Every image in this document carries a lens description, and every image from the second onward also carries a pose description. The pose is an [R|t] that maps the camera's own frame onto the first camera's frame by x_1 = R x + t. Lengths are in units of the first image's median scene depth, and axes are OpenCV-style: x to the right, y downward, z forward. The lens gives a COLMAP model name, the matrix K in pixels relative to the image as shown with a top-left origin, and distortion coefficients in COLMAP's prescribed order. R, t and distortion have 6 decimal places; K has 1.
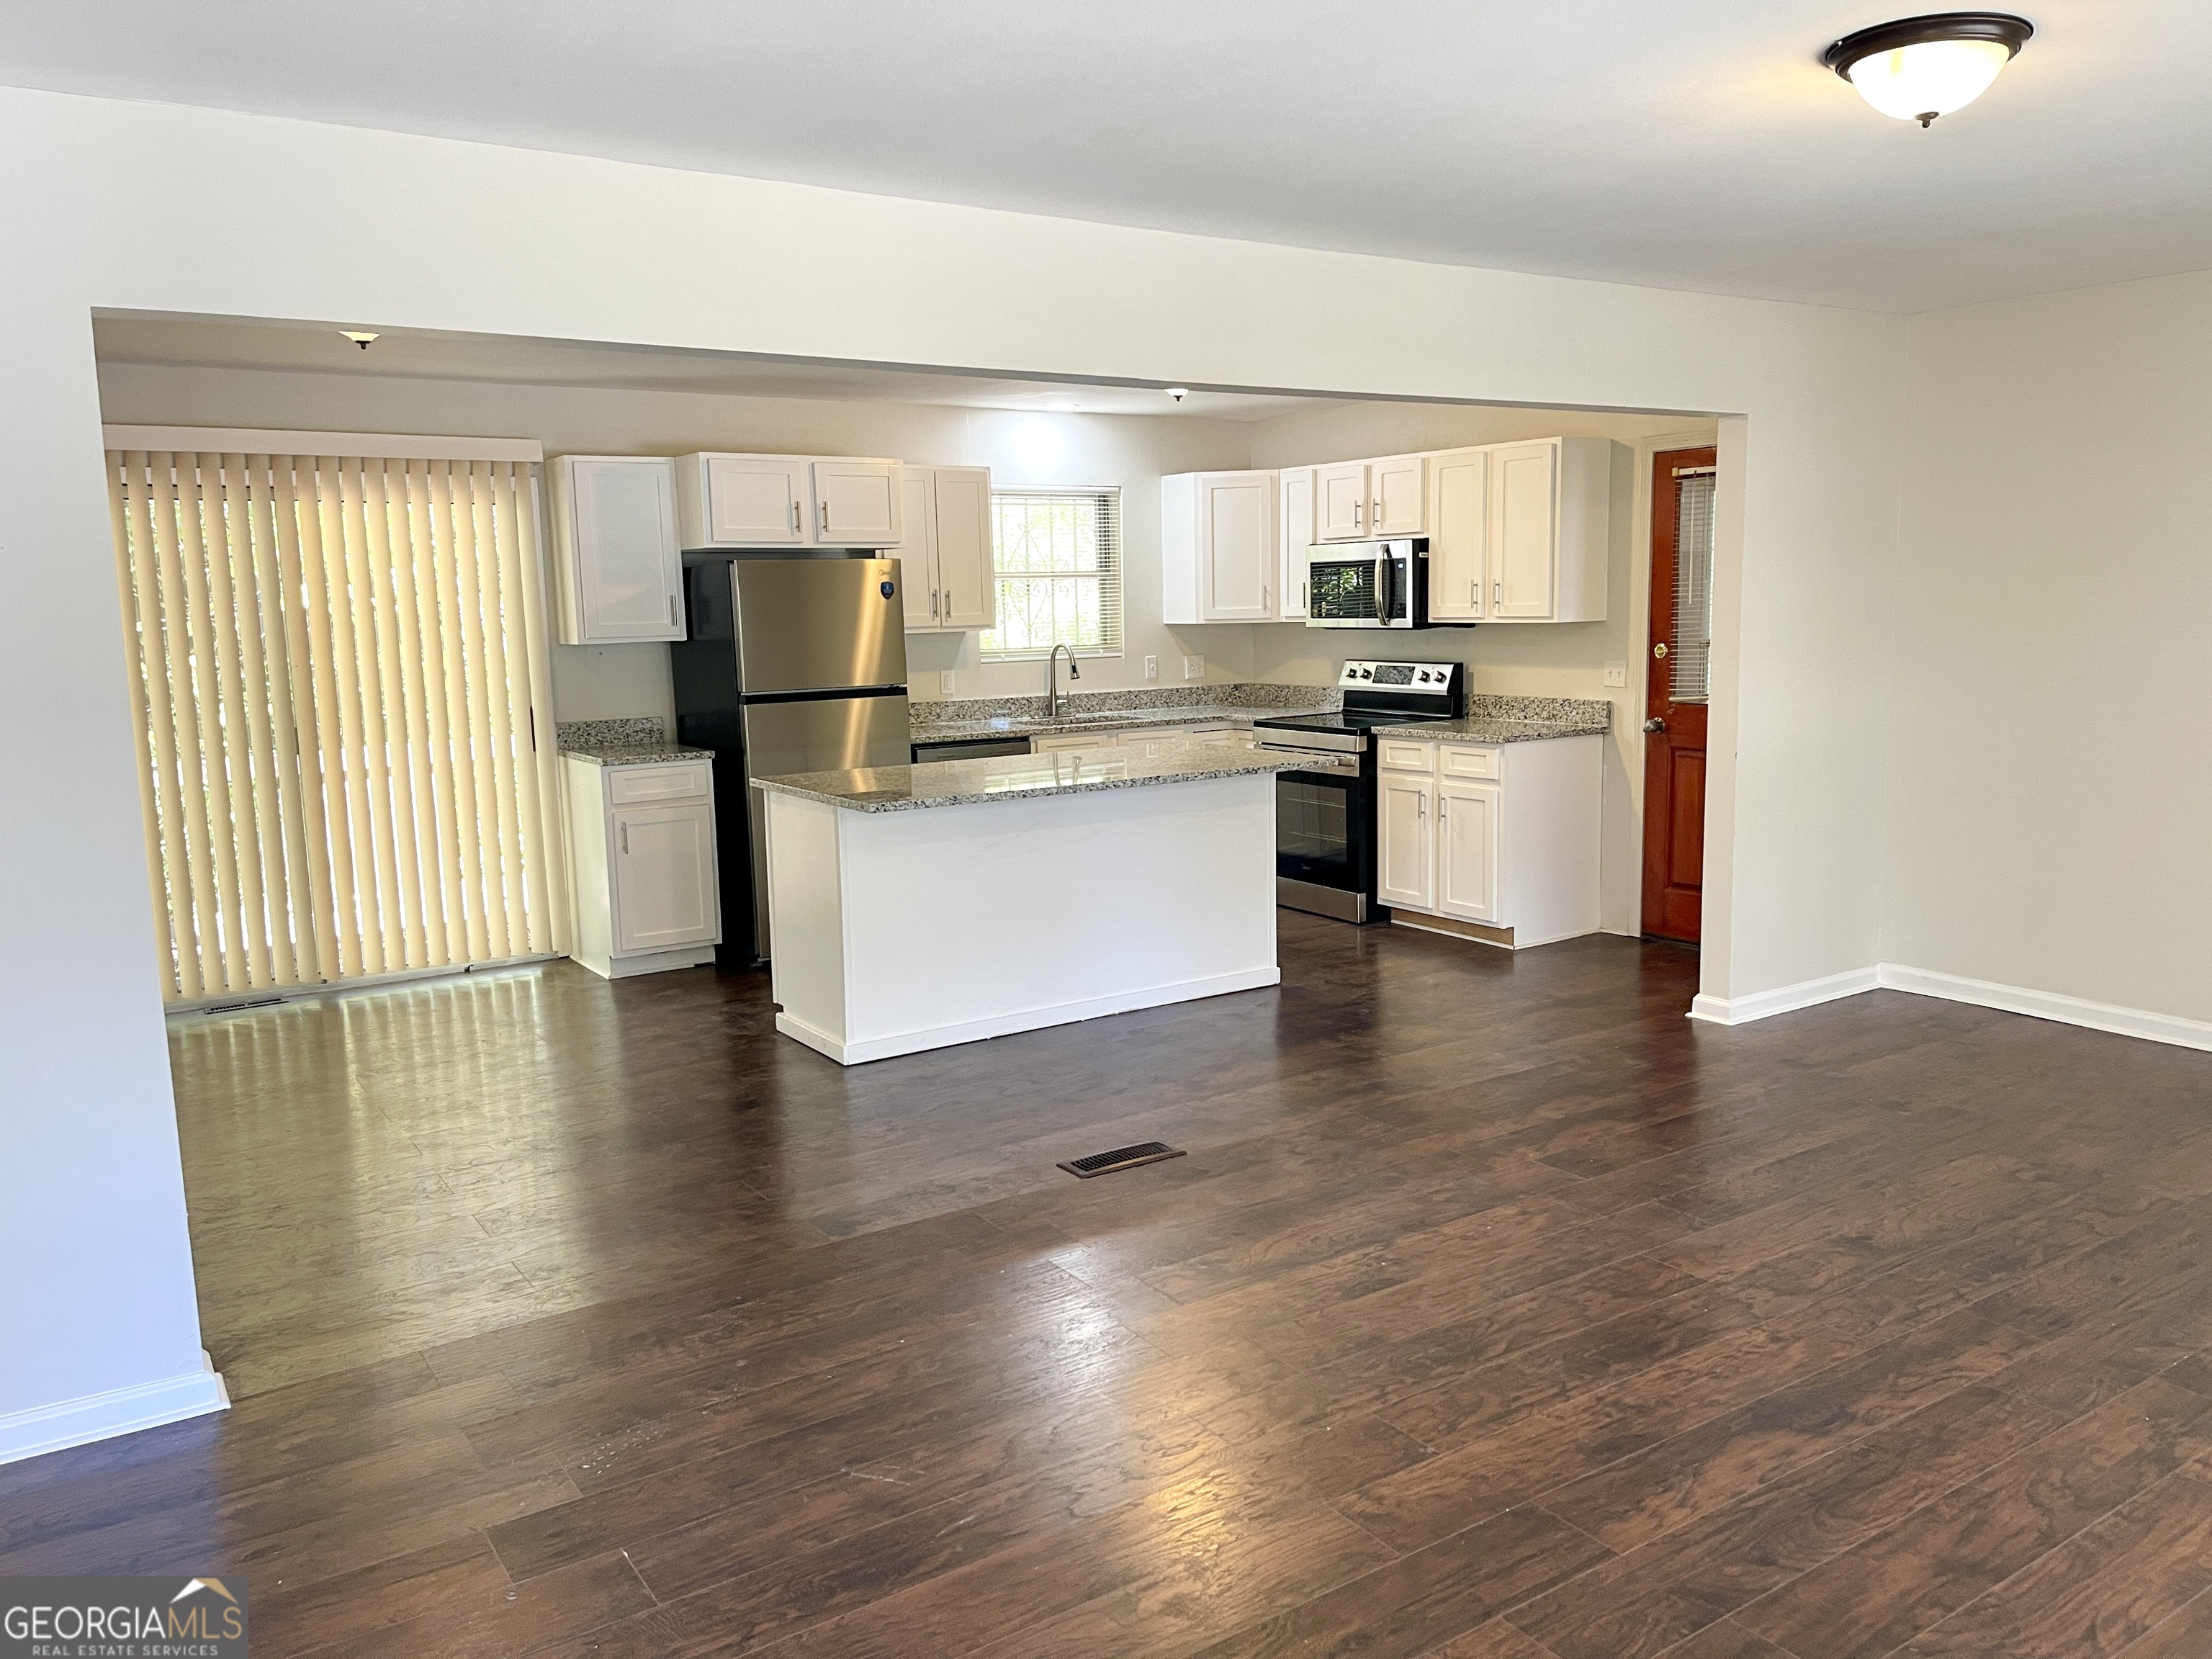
lens RADIAL K [[1650.6, 0, 1106.0], [0, 1650.6, 829.5], [0, 0, 1]] dist [0.134620, -0.159616]
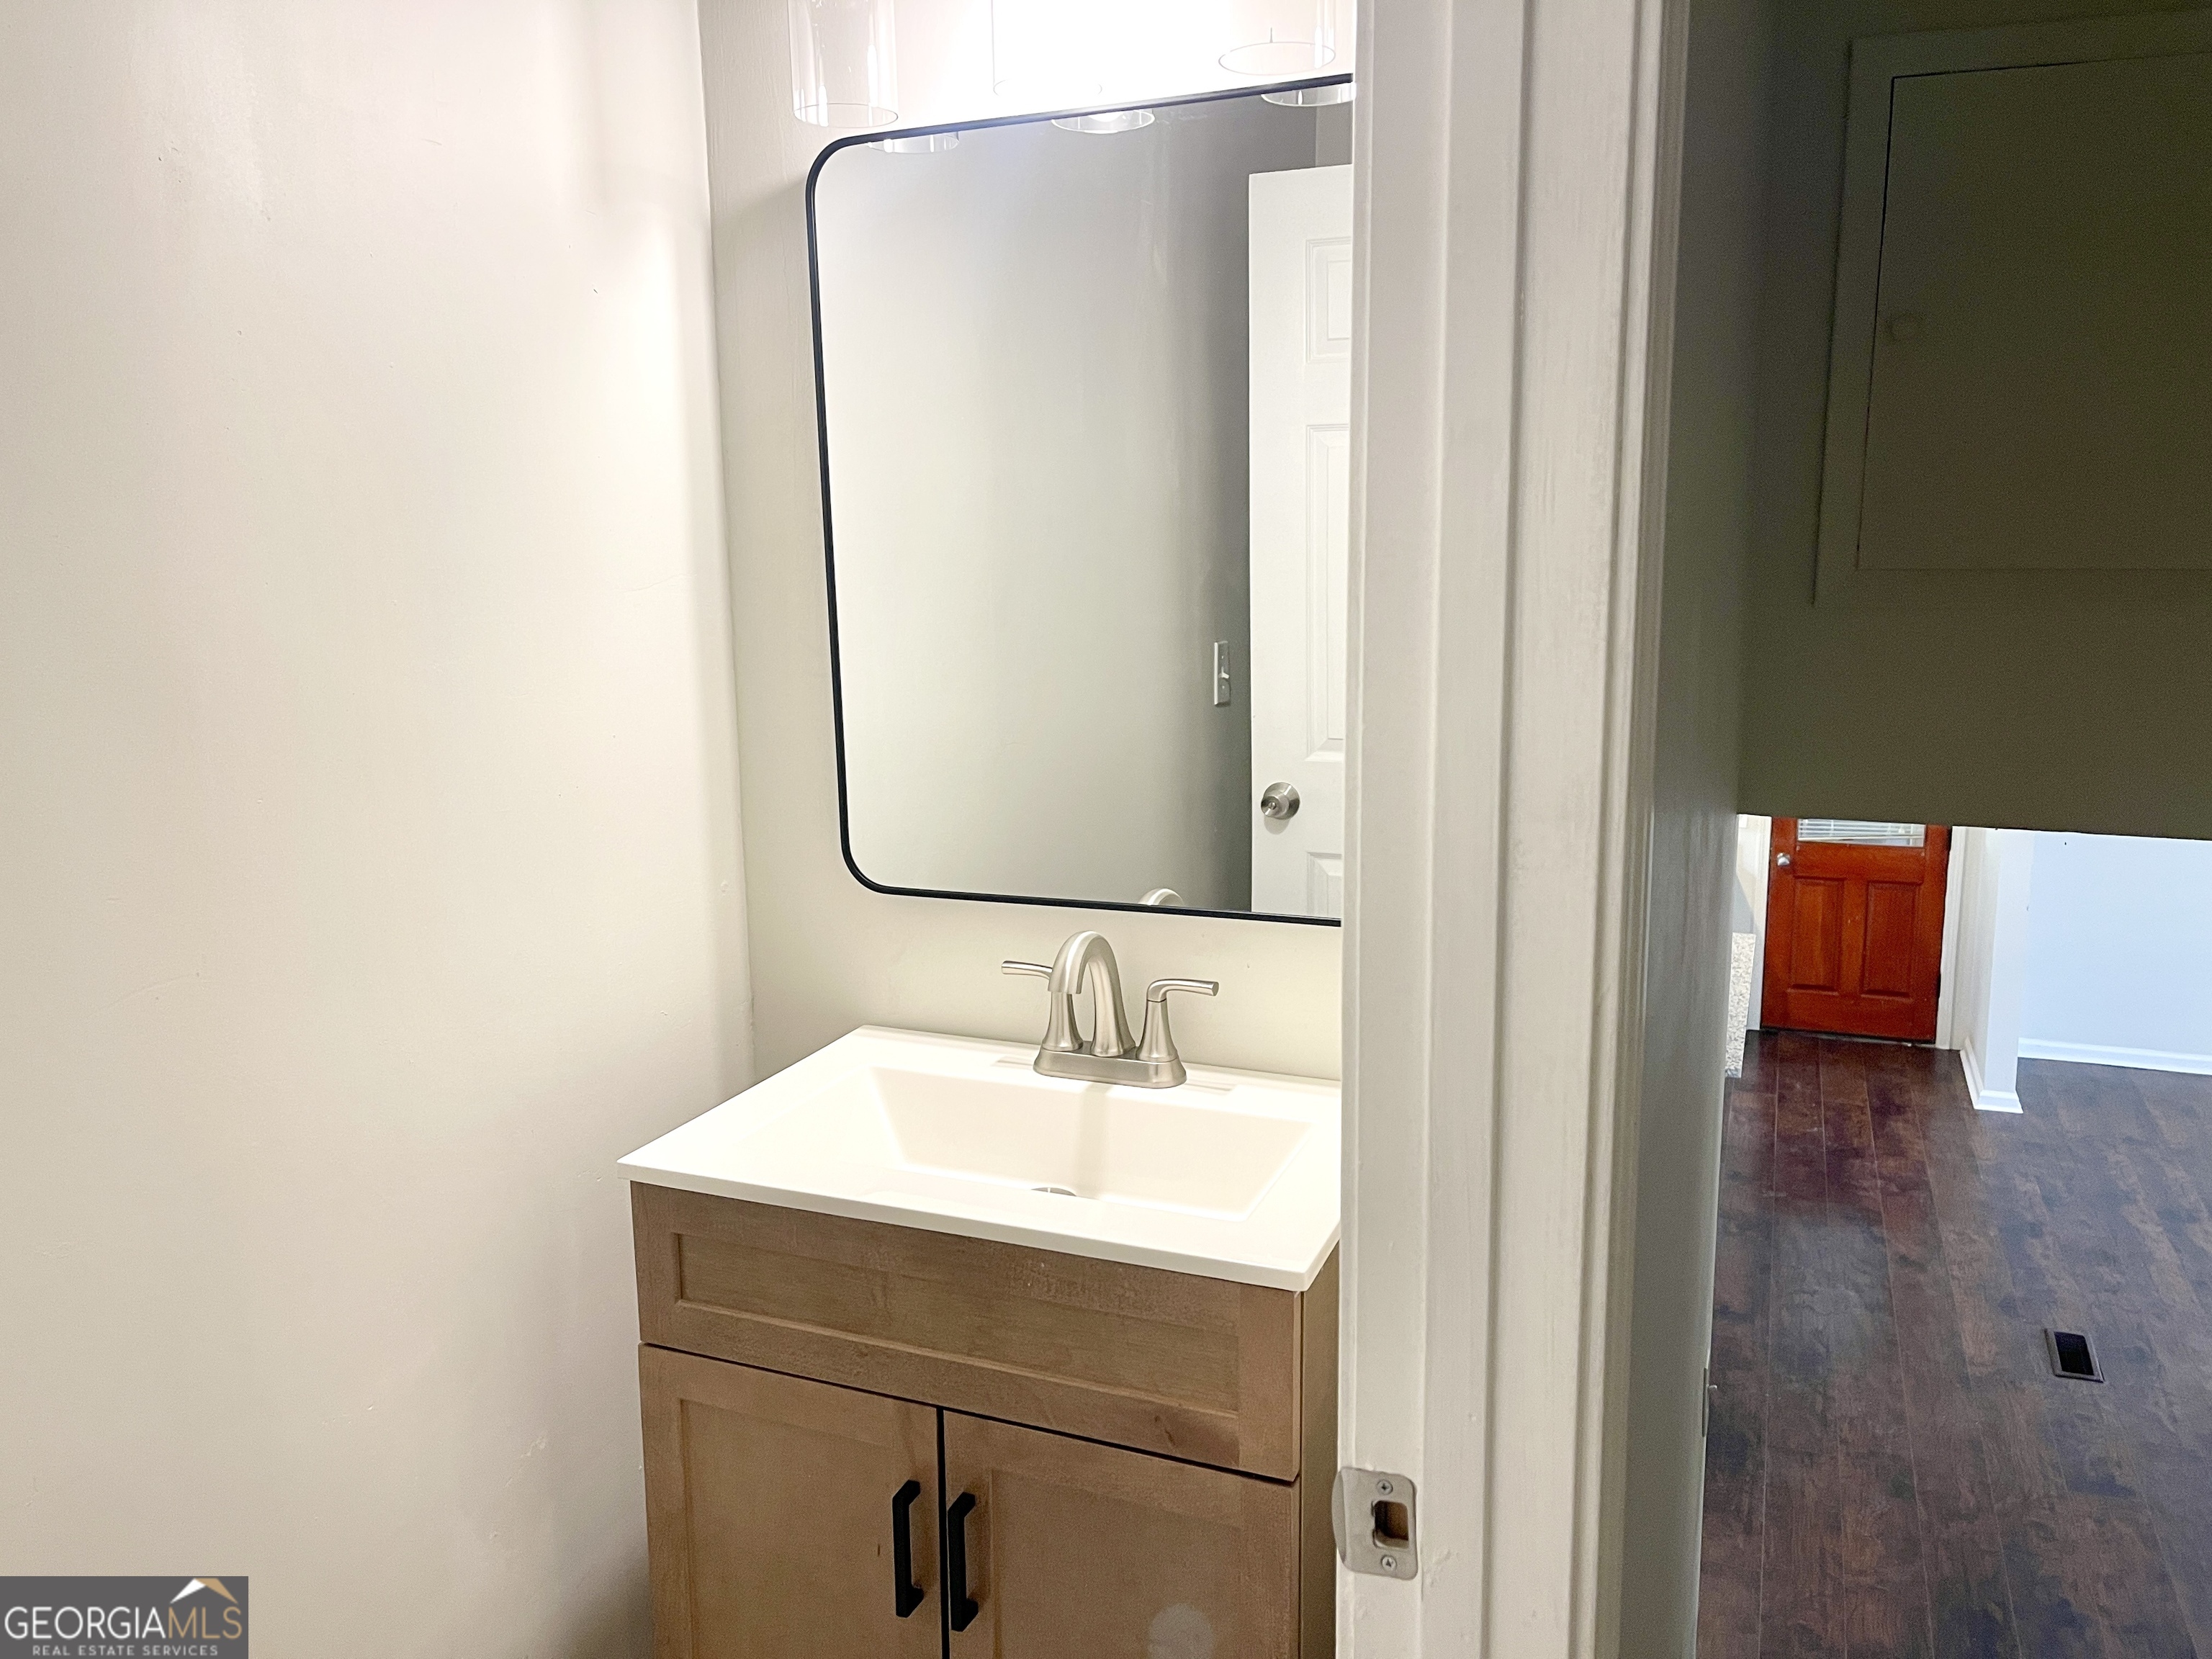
lens RADIAL K [[1650.6, 0, 1106.0], [0, 1650.6, 829.5], [0, 0, 1]] dist [0.134620, -0.159616]
pose [[0.825950, -0.086497, 0.557068, -0.722519], [0.072534, 0.996251, 0.047145, -0.167887], [-0.559058, 0.001466, 0.829127, 0.243344]]
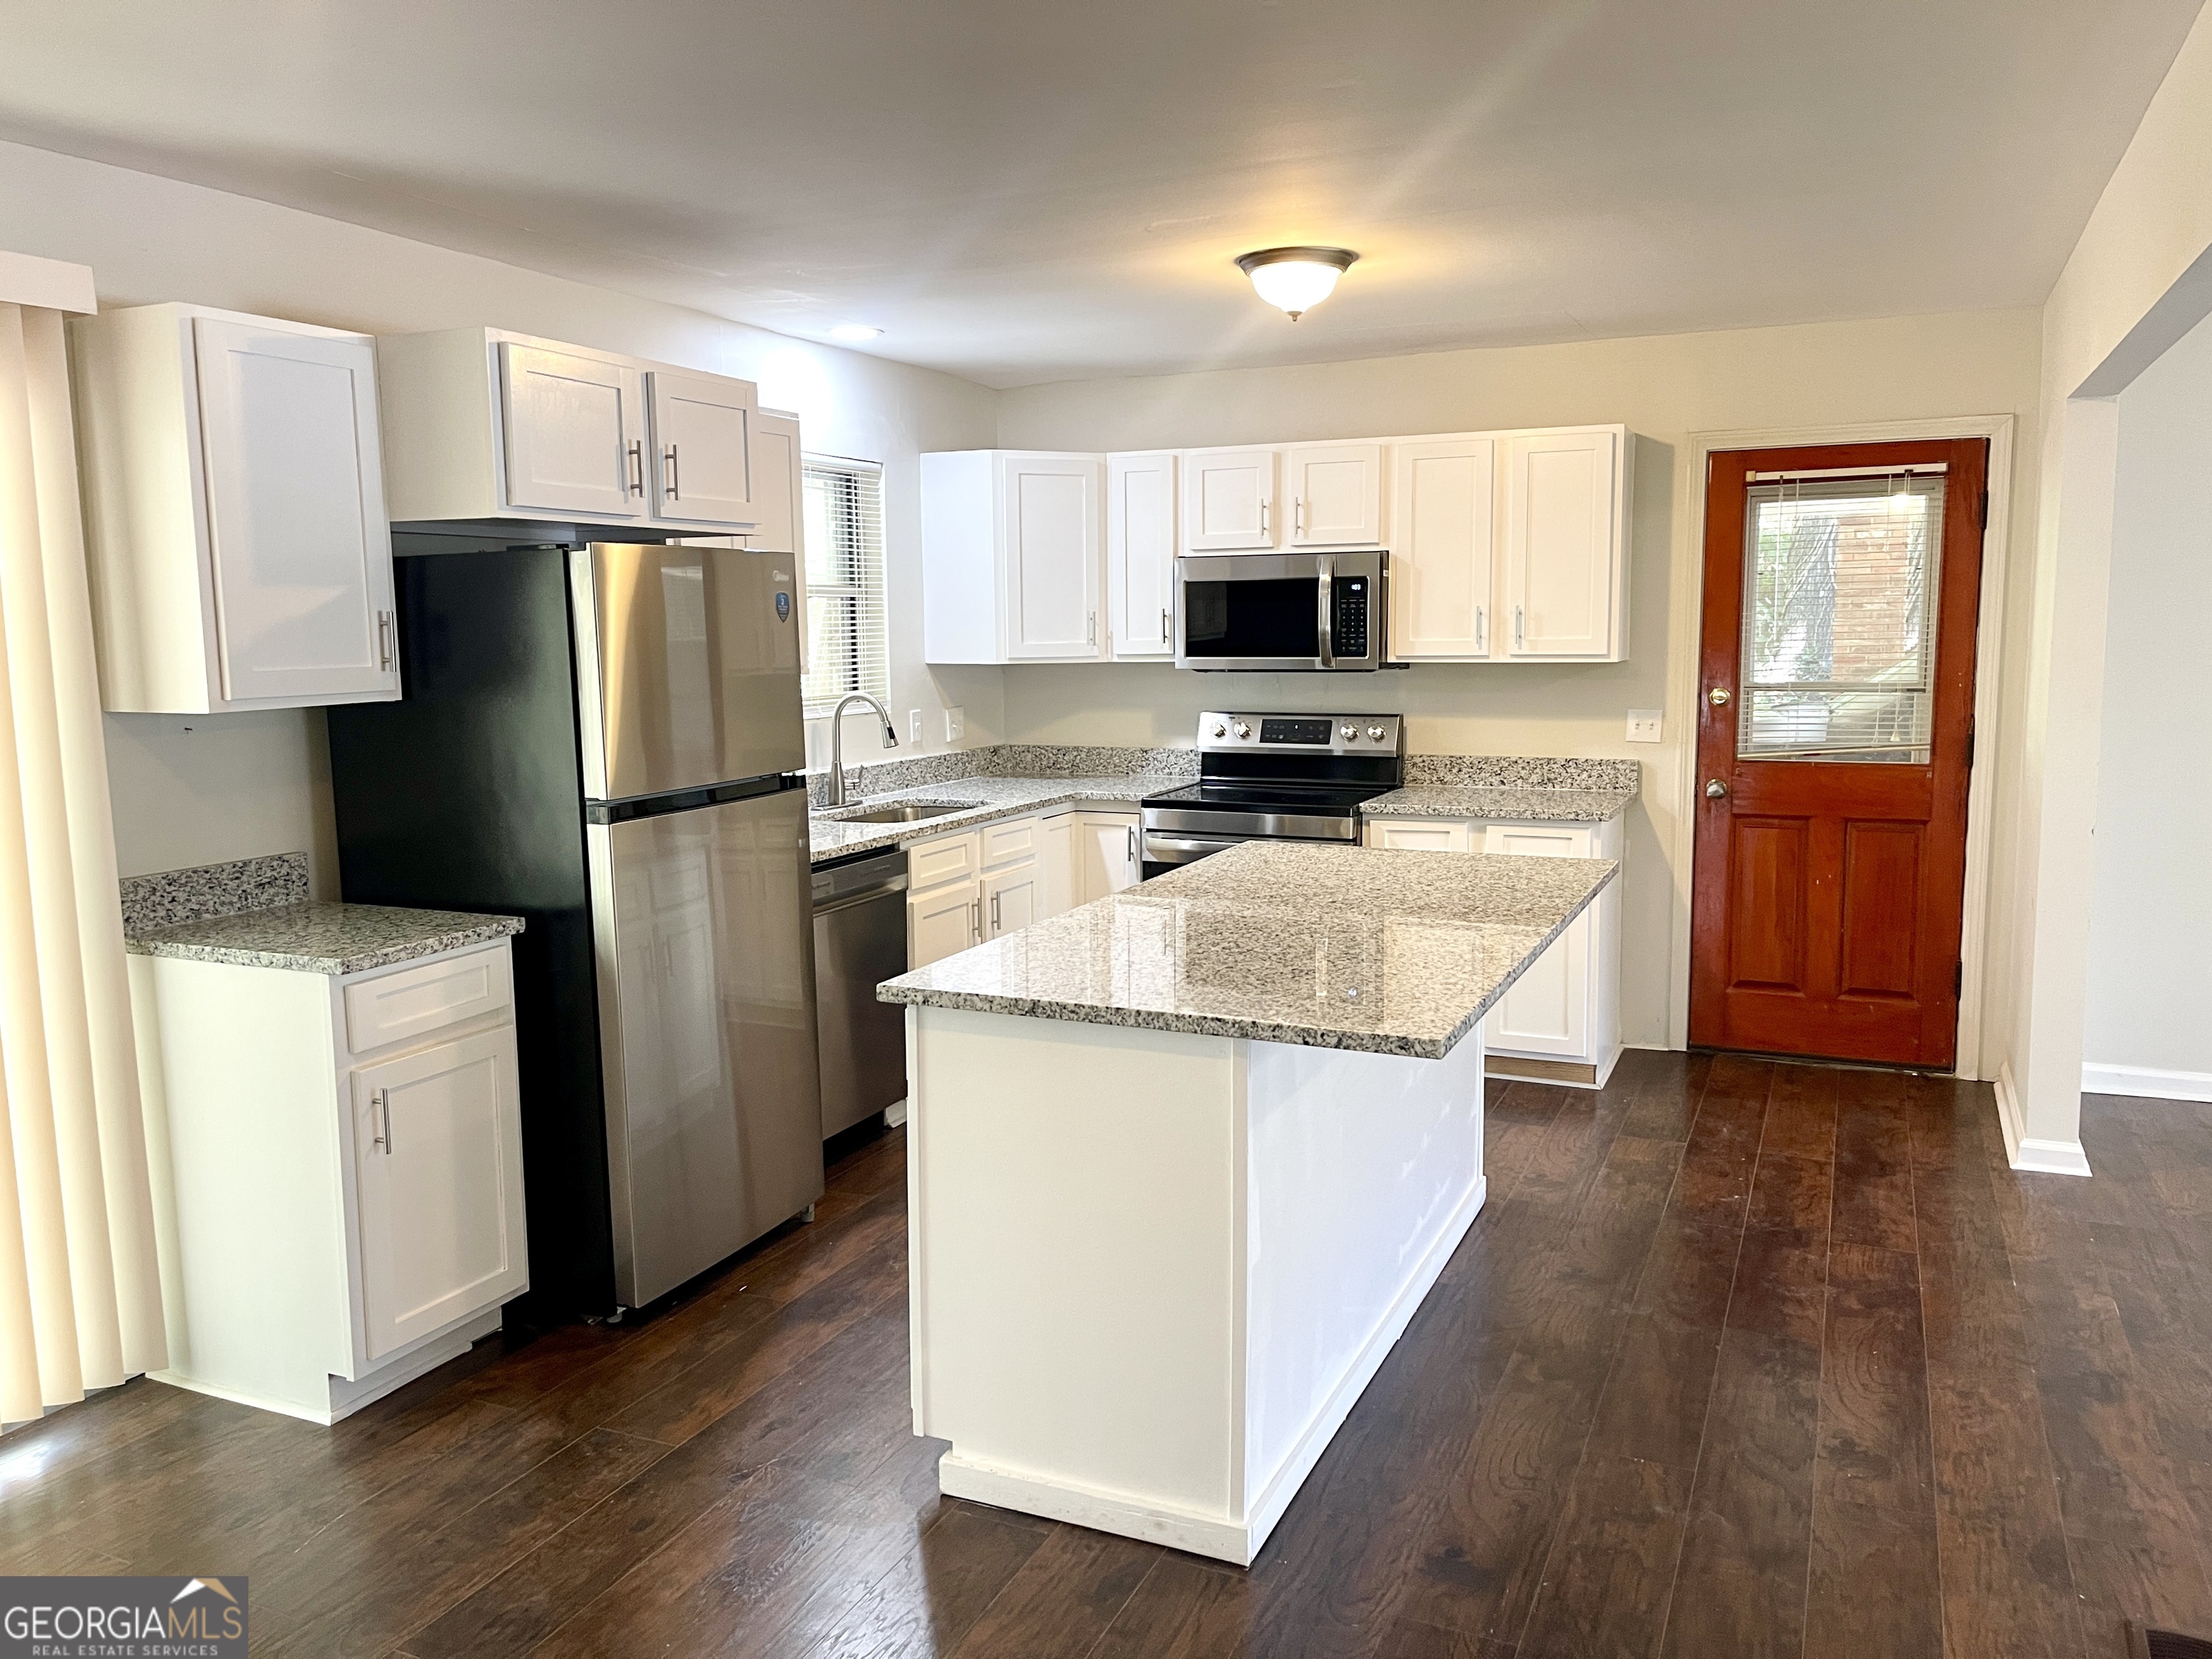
lens RADIAL K [[1650.6, 0, 1106.0], [0, 1650.6, 829.5], [0, 0, 1]] dist [0.134620, -0.159616]
pose [[0.847286, -0.055022, 0.528280, -0.331025], [0.067400, 0.997717, -0.004185, -0.055968], [-0.526843, 0.039152, 0.849060, 0.443397]]
